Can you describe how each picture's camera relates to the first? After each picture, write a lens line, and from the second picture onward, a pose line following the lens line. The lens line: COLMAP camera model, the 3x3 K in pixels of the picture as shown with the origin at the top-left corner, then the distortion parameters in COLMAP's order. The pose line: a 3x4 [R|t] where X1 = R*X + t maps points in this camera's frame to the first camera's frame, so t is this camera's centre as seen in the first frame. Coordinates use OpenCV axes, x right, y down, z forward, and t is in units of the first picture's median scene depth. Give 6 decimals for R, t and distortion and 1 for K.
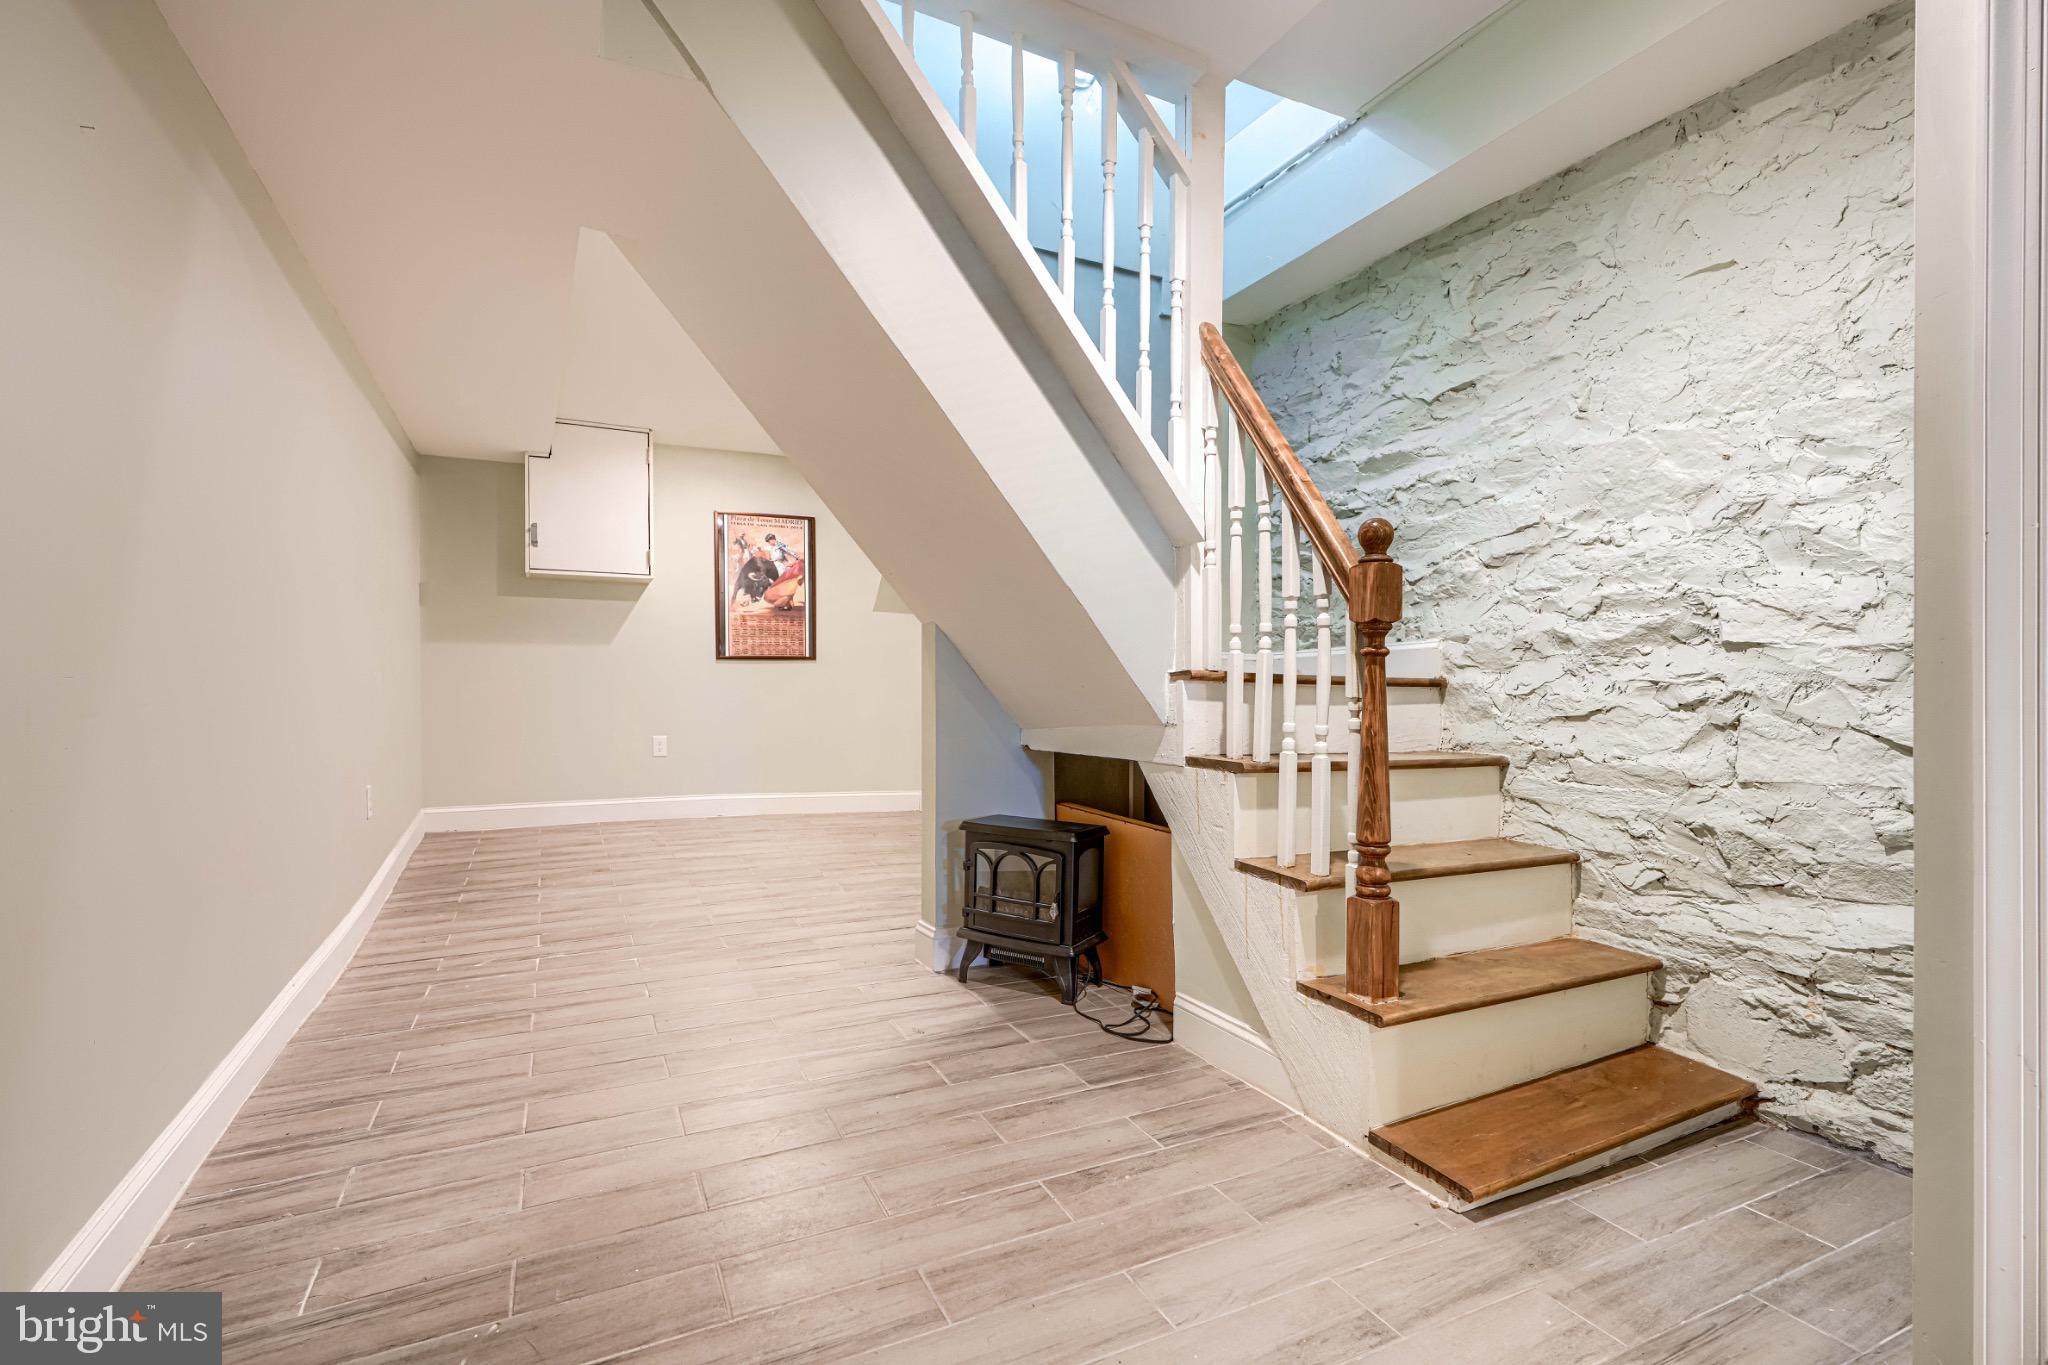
lens RADIAL K [[933.7, 0, 1021.5], [0, 933.7, 675.2], [0, 0, 1]] dist [0.000898, -0.000126]
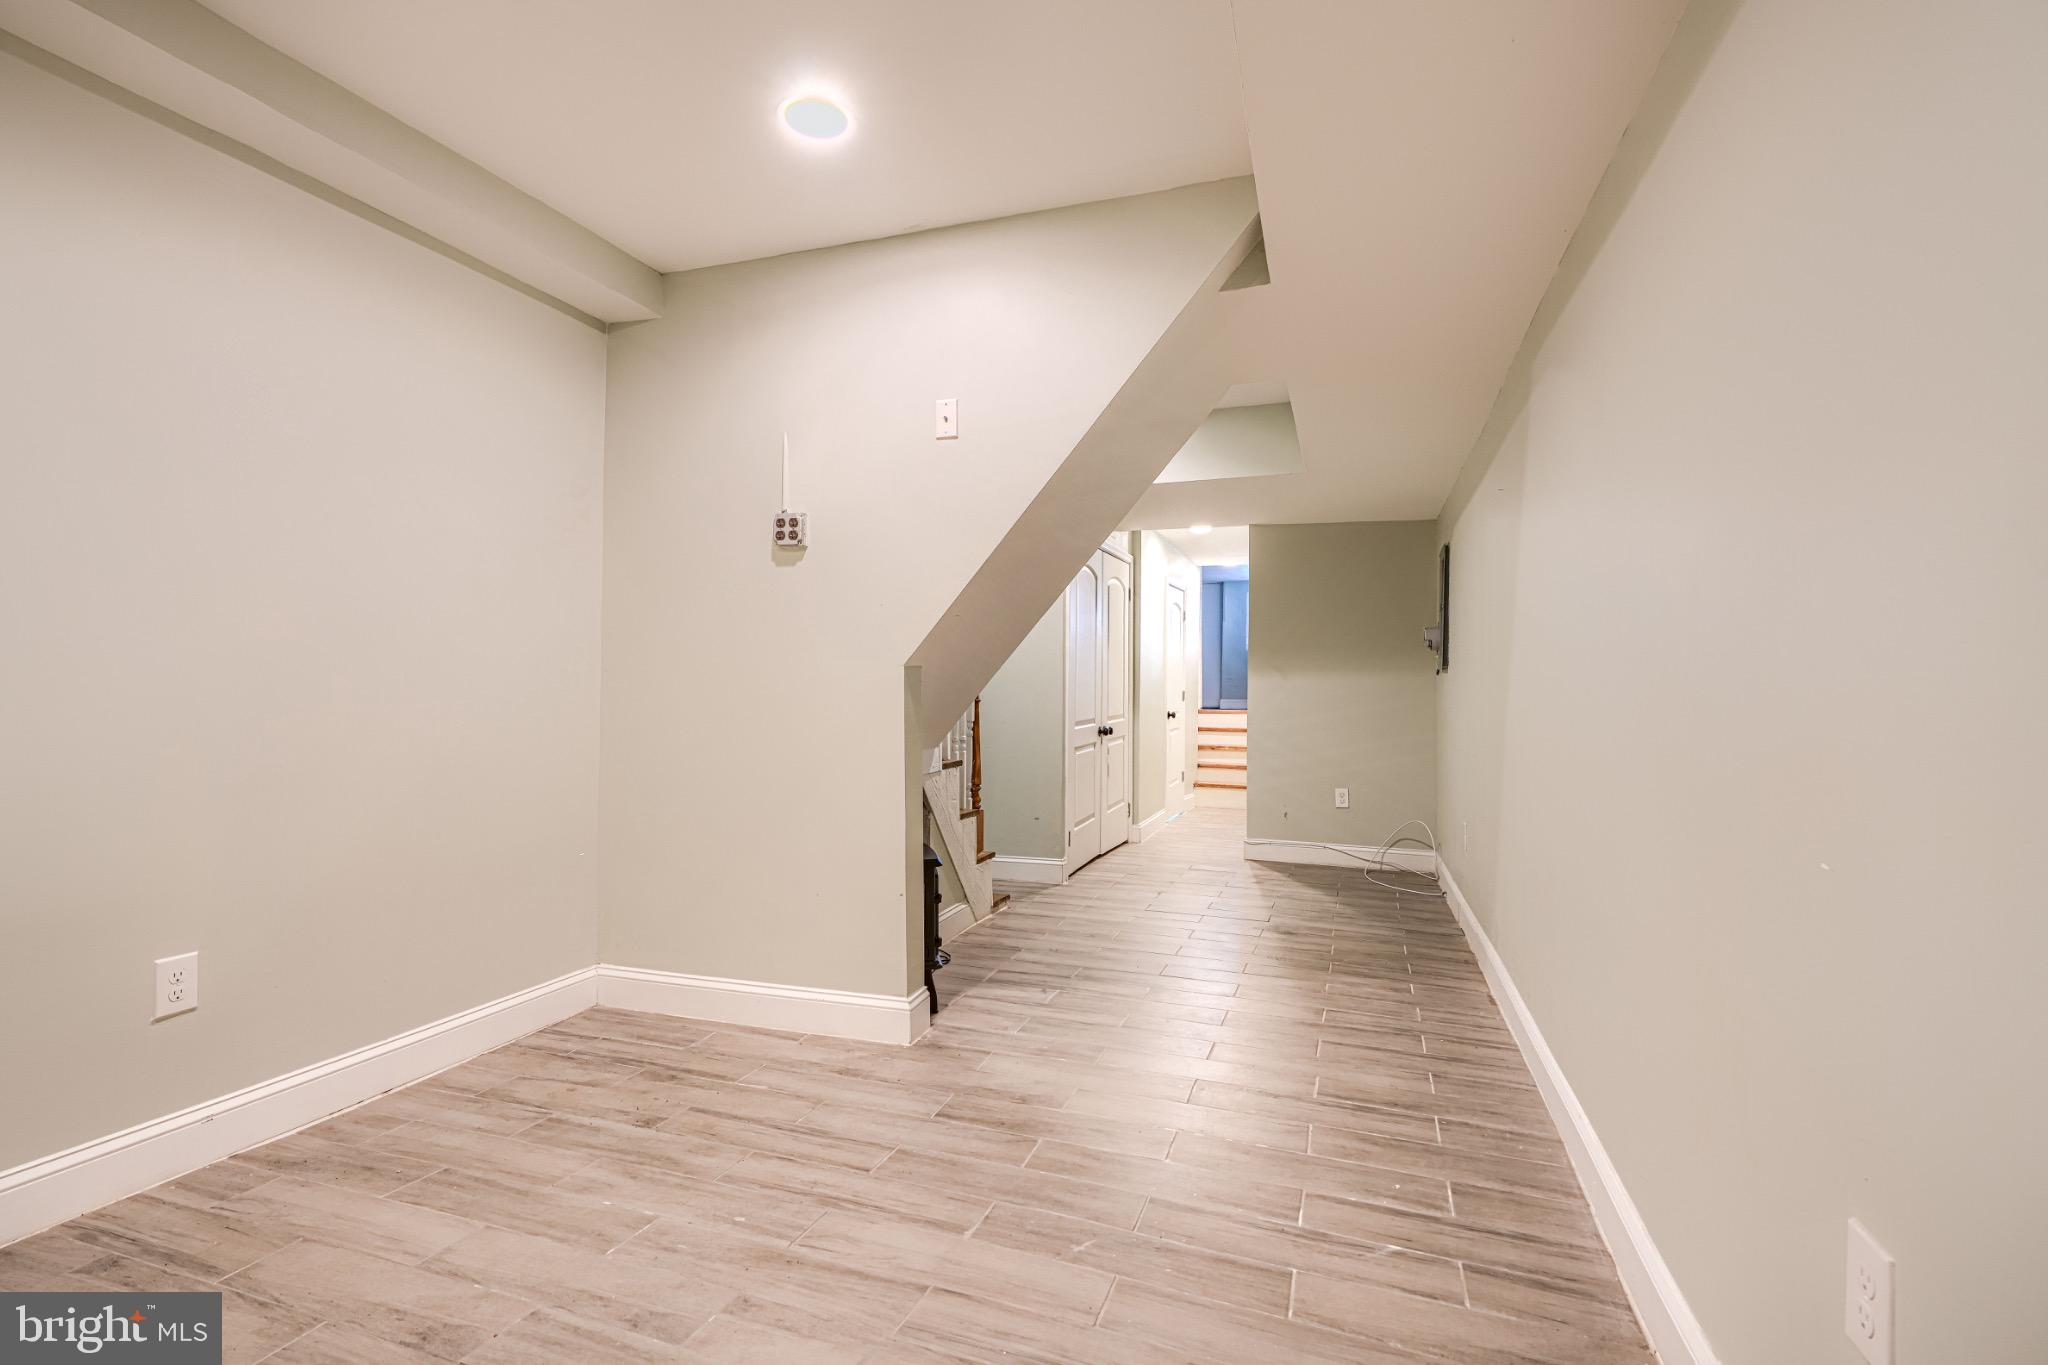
lens RADIAL K [[933.7, 0, 1021.5], [0, 933.7, 675.2], [0, 0, 1]] dist [0.000898, -0.000126]
pose [[-0.693073, -0.005259, 0.720848, -1.097189], [-0.007442, 0.999972, 0.000140, -0.064953], [-0.720829, -0.005267, -0.693093, 2.061752]]
